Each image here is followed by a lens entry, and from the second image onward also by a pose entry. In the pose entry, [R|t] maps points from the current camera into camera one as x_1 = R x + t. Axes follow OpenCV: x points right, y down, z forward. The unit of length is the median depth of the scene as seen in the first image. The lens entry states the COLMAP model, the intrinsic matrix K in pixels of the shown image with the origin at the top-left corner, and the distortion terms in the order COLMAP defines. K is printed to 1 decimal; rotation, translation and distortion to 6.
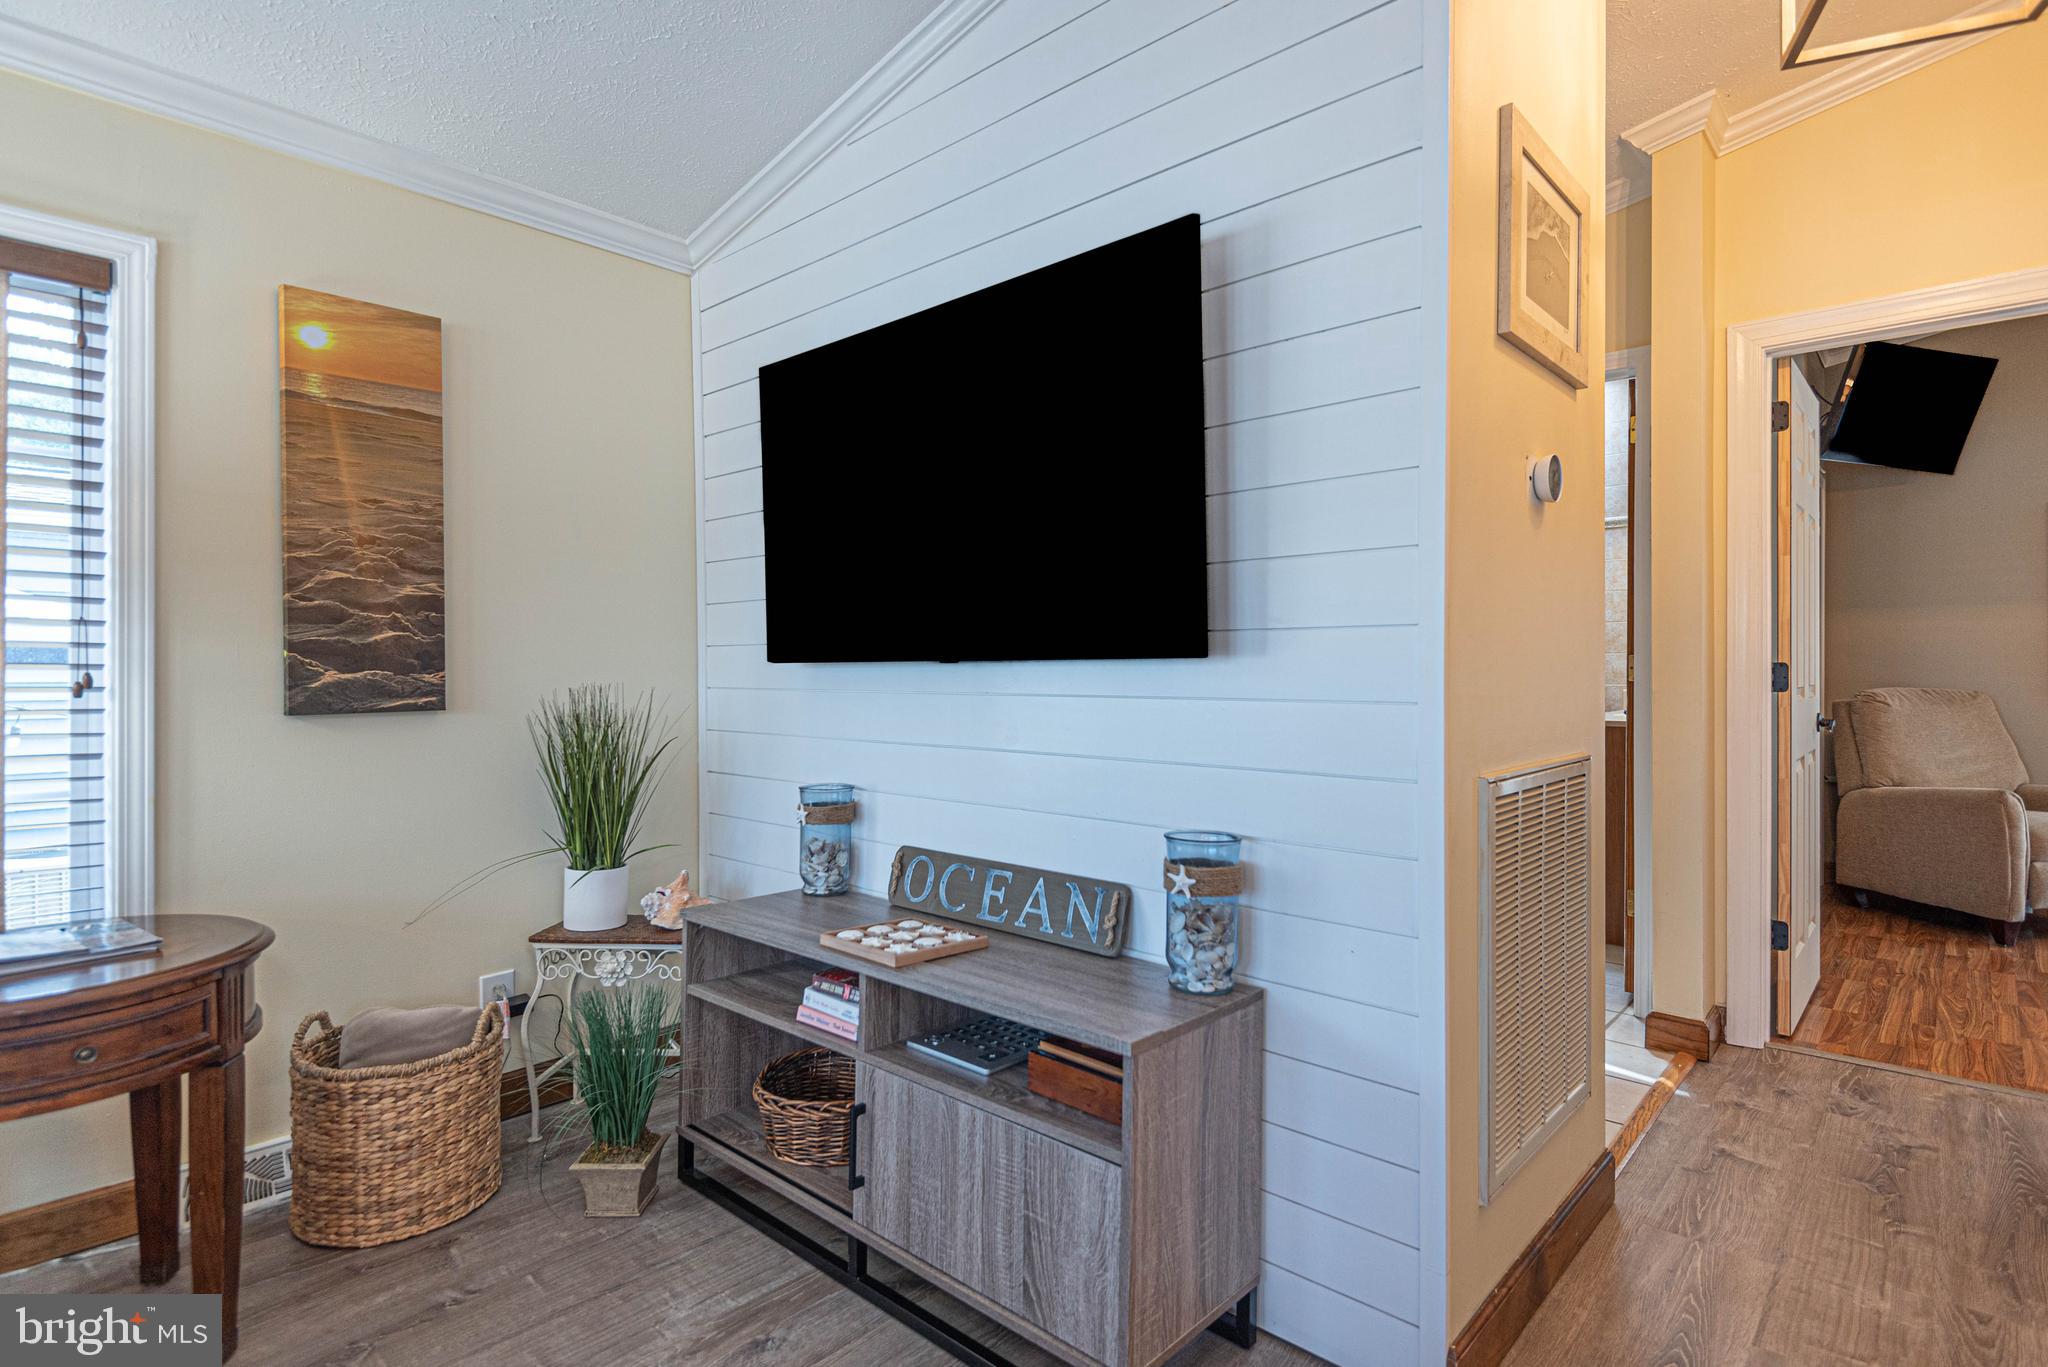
lens RADIAL K [[1038.0, 0, 1018.1], [0, 1038.0, 668.2], [0, 0, 1]] dist [0.022793, -0.012316]
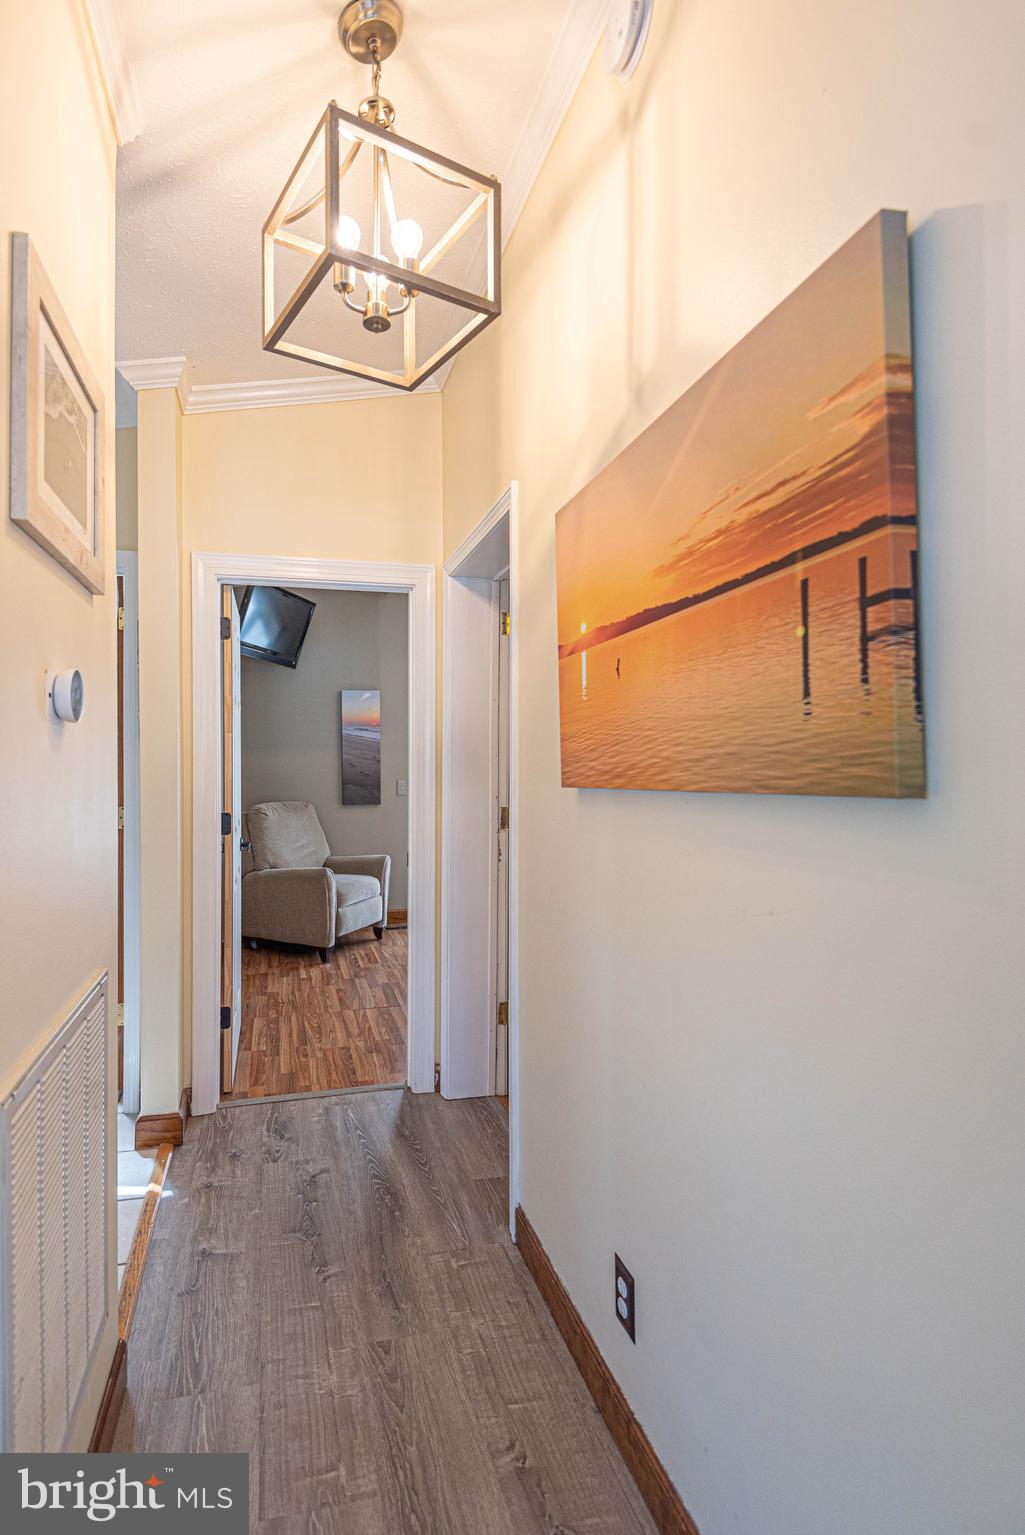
lens RADIAL K [[764.1, 0, 442.8], [0, 764.1, 760.5], [0, 0, 1]] dist [0.013785, -0.000716]
pose [[0.577373, -0.003374, 0.816474, 0.129684], [0.000922, 0.999994, 0.003480, -0.104637], [-0.816480, -0.001257, 0.577372, 0.297637]]
